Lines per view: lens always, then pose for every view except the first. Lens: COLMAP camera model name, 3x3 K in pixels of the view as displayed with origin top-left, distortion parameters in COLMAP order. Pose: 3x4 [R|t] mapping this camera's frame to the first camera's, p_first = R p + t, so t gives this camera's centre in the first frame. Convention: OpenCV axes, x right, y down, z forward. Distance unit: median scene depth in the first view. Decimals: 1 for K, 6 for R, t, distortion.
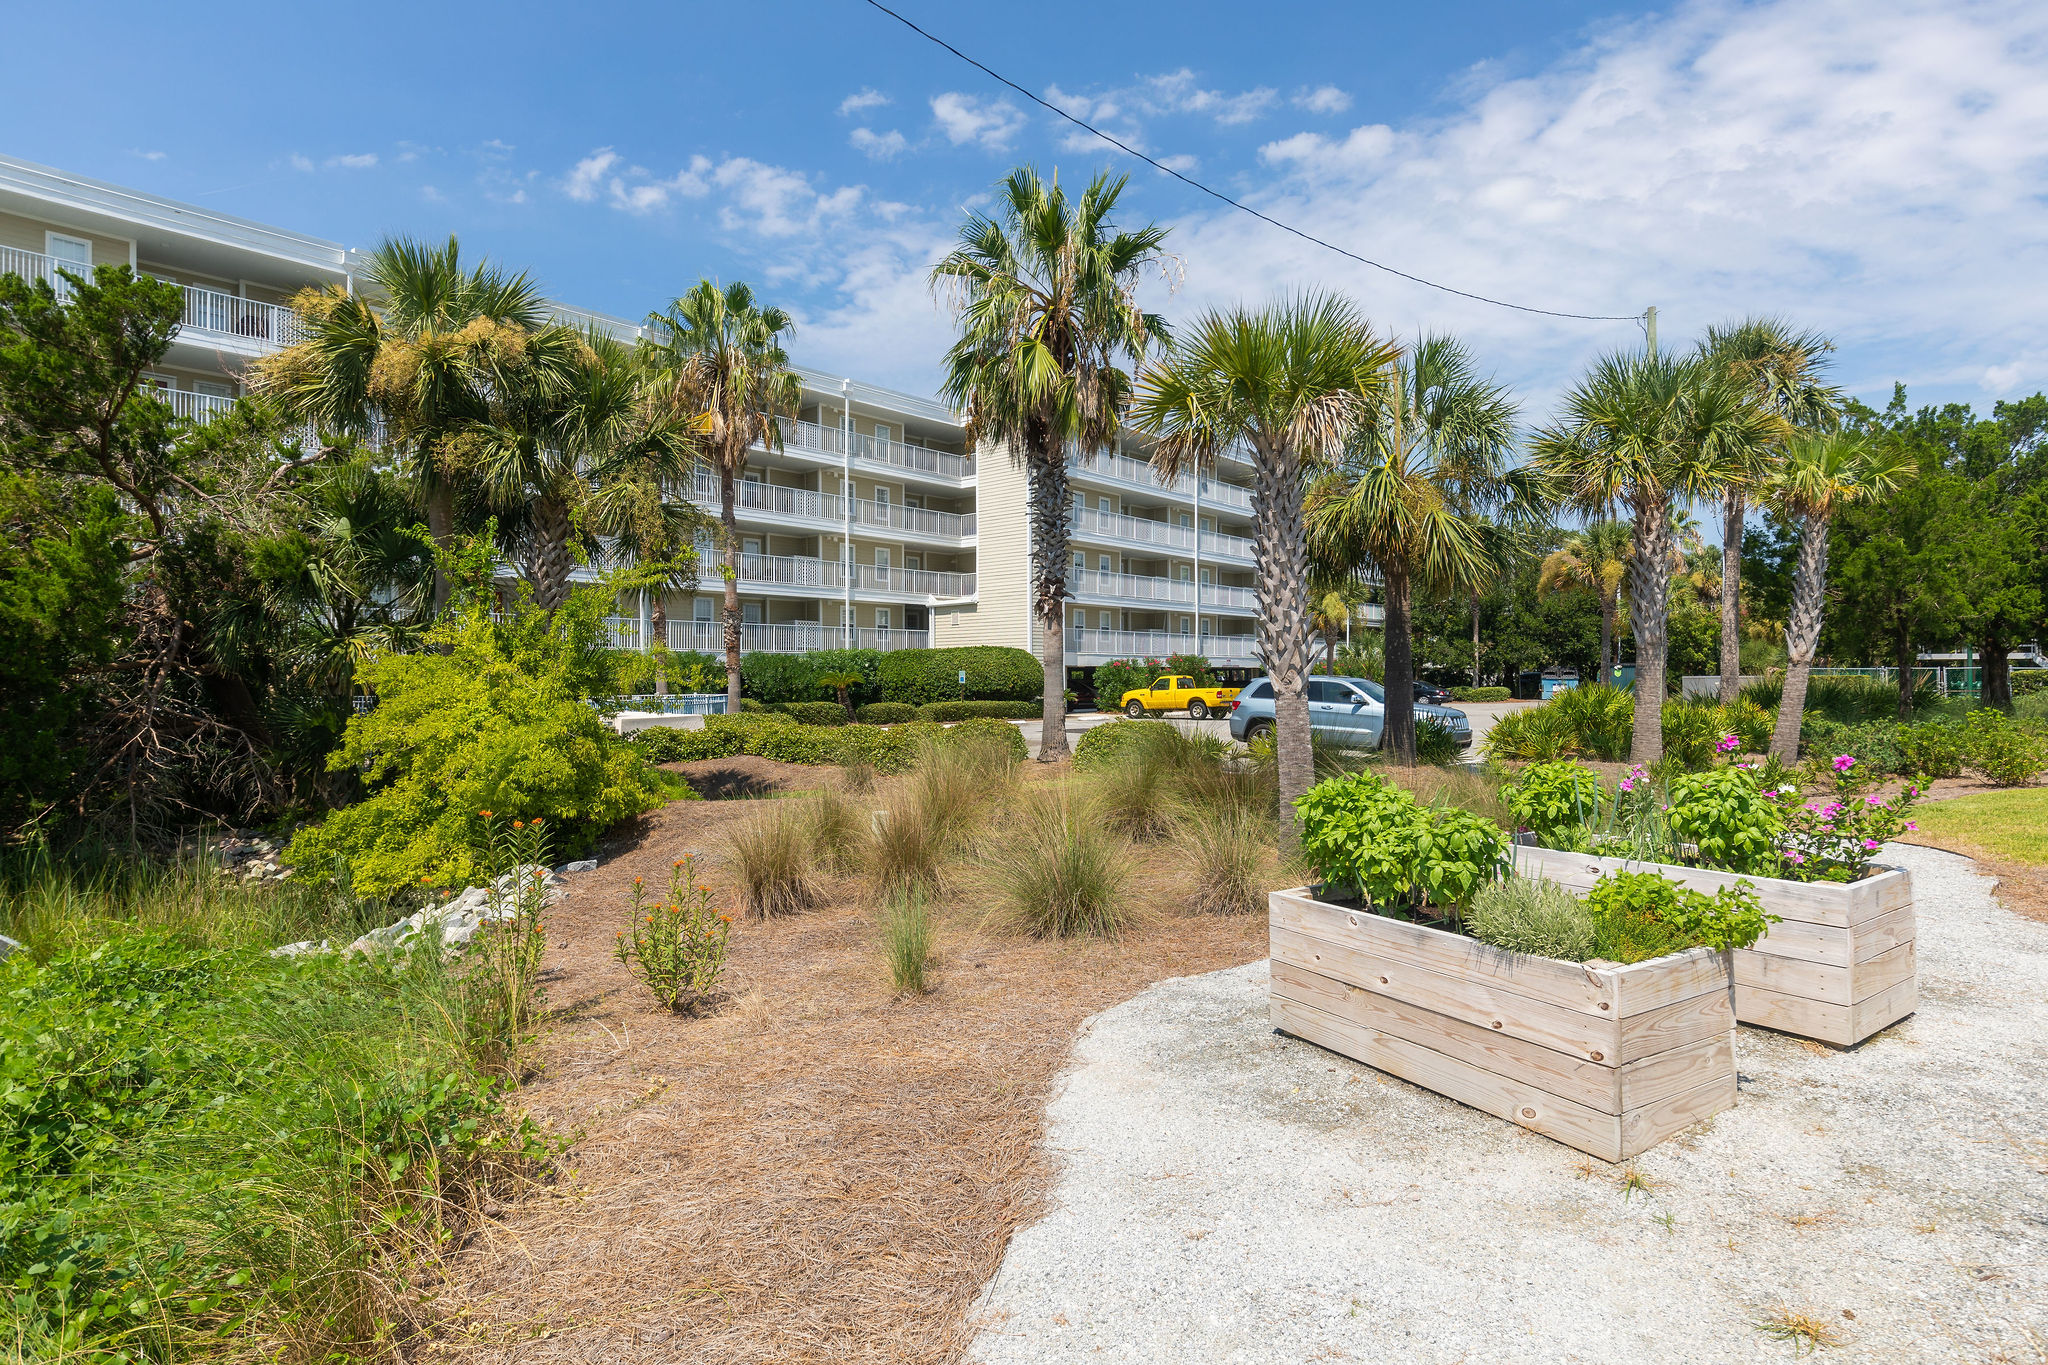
lens RADIAL K [[1114.0, 0, 1024.0], [0, 1114.0, 682.5], [0, 0, 1]] dist [-0.000036, -0.000001]
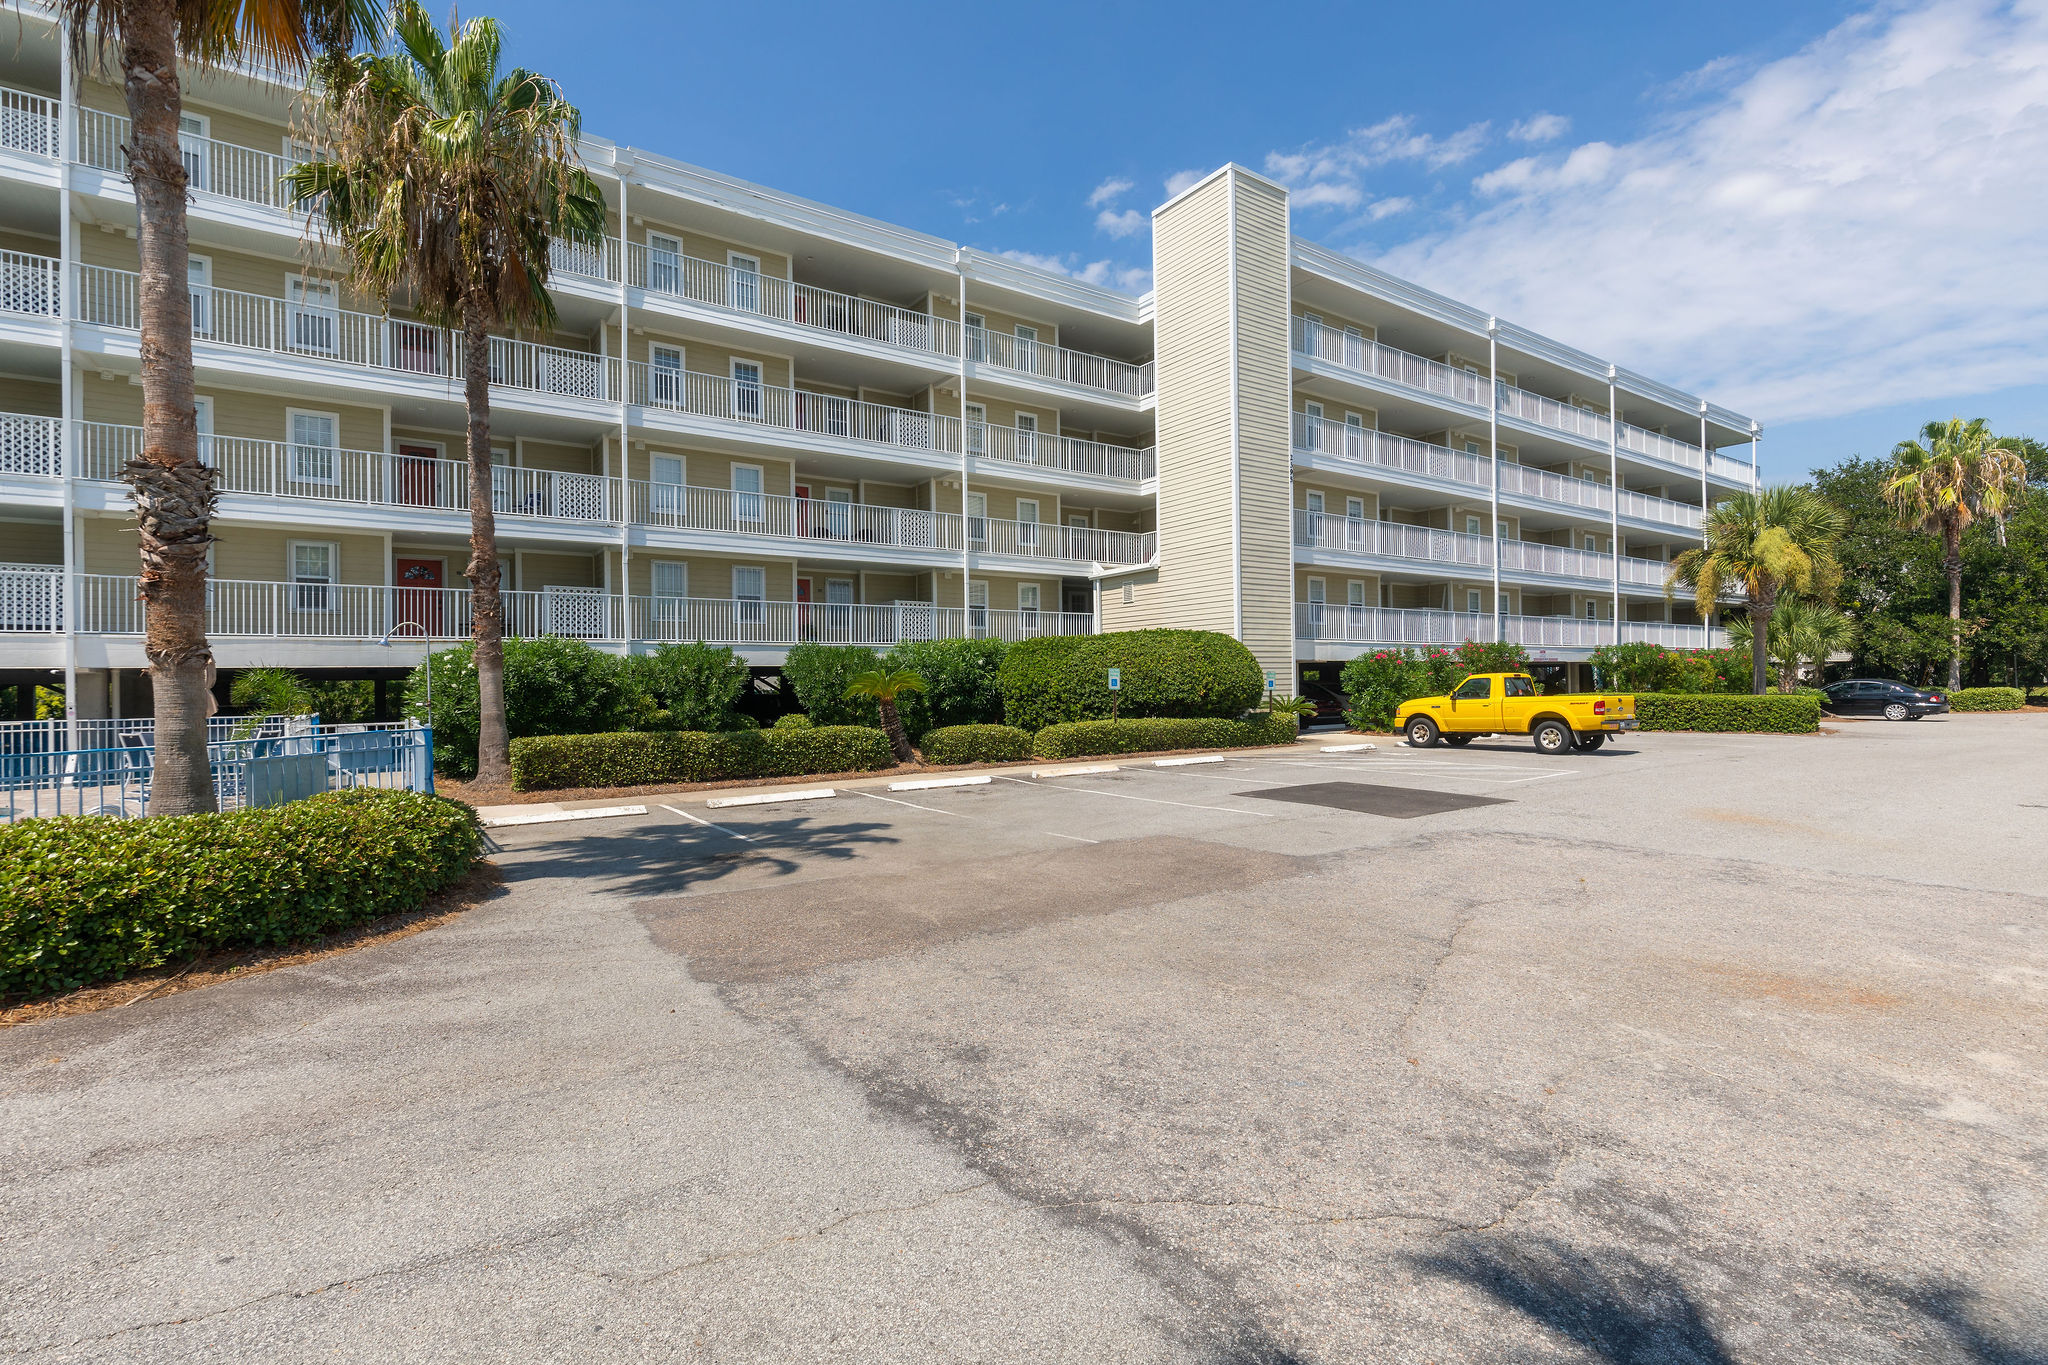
lens RADIAL K [[958.5, 0, 1024.0], [0, 958.5, 682.5], [0, 0, 1]] dist [0.001657, 0.000425]
pose [[0.973191, -0.006969, -0.229893, 0.011145], [0.006586, 0.999975, -0.002436, -0.001703], [0.229905, 0.000857, 0.973213, 0.417522]]
